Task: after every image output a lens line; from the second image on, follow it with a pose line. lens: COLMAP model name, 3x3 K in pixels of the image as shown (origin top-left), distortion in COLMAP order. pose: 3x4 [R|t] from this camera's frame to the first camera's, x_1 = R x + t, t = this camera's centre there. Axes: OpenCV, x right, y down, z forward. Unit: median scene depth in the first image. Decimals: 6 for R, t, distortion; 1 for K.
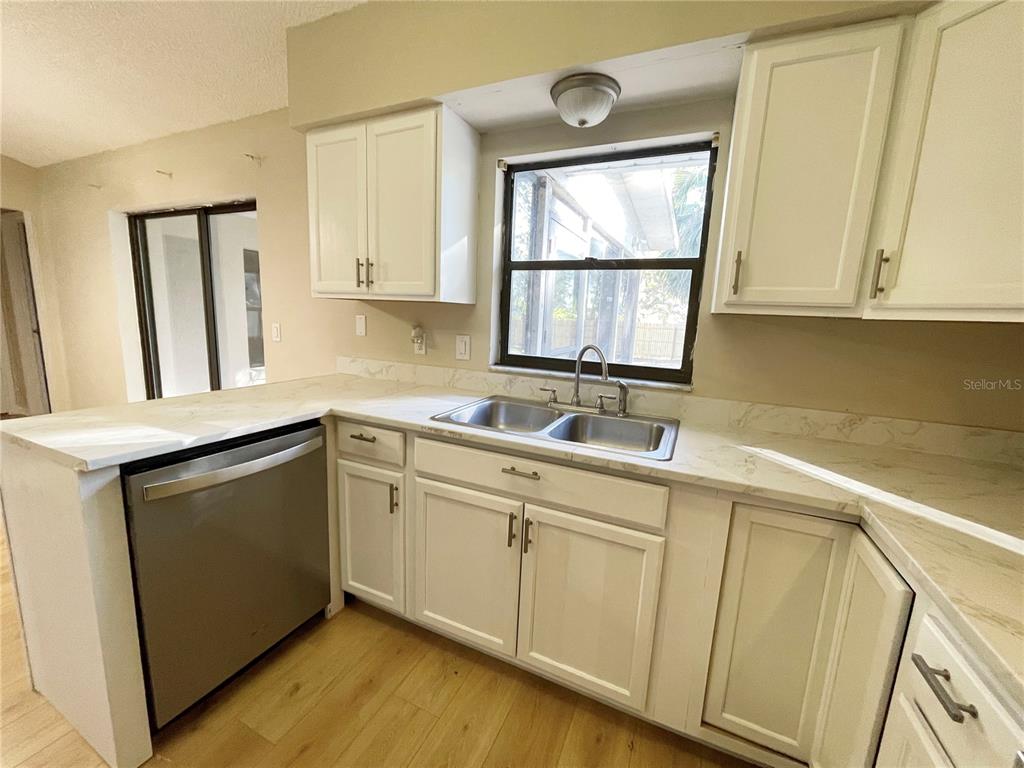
lens RADIAL K [[410.2, 0, 509.8], [0, 410.2, 383.3], [0, 0, 1]] dist [-0.003144, 0.000254]
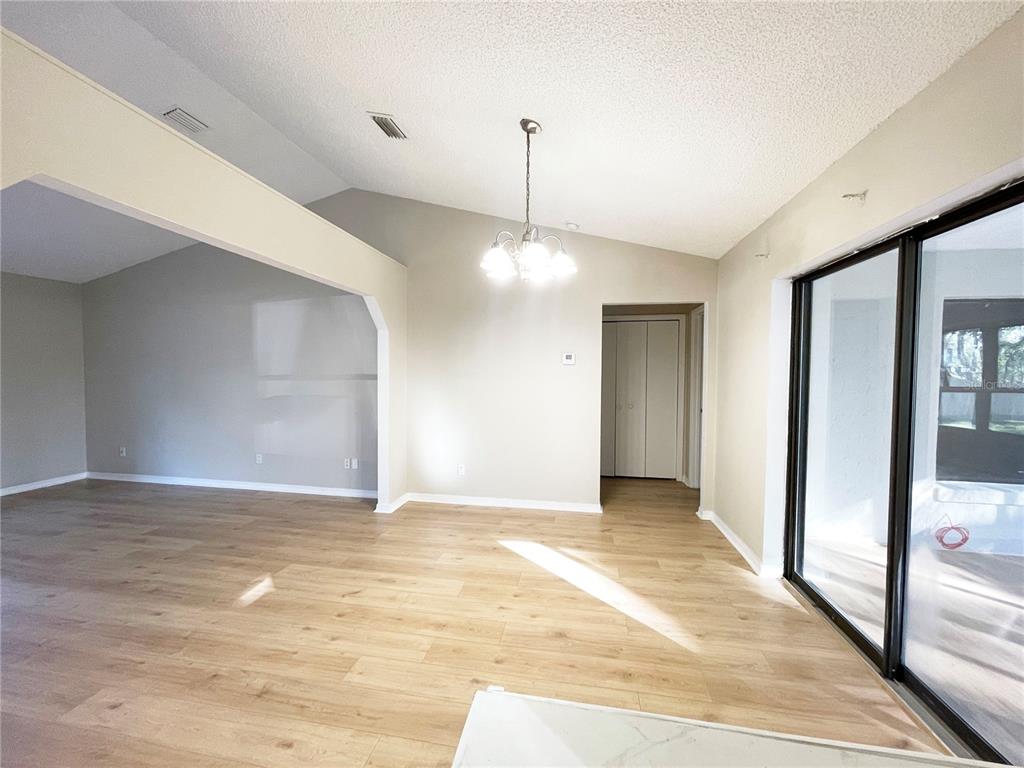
lens RADIAL K [[410.2, 0, 505.9], [0, 410.2, 385.2], [0, 0, 1]] dist [-0.003144, 0.000254]
pose [[0.242303, -0.019537, -0.970004, -0.301127], [-0.155638, 0.986066, -0.058738, -0.075586], [0.957636, 0.165201, 0.235886, 0.311411]]
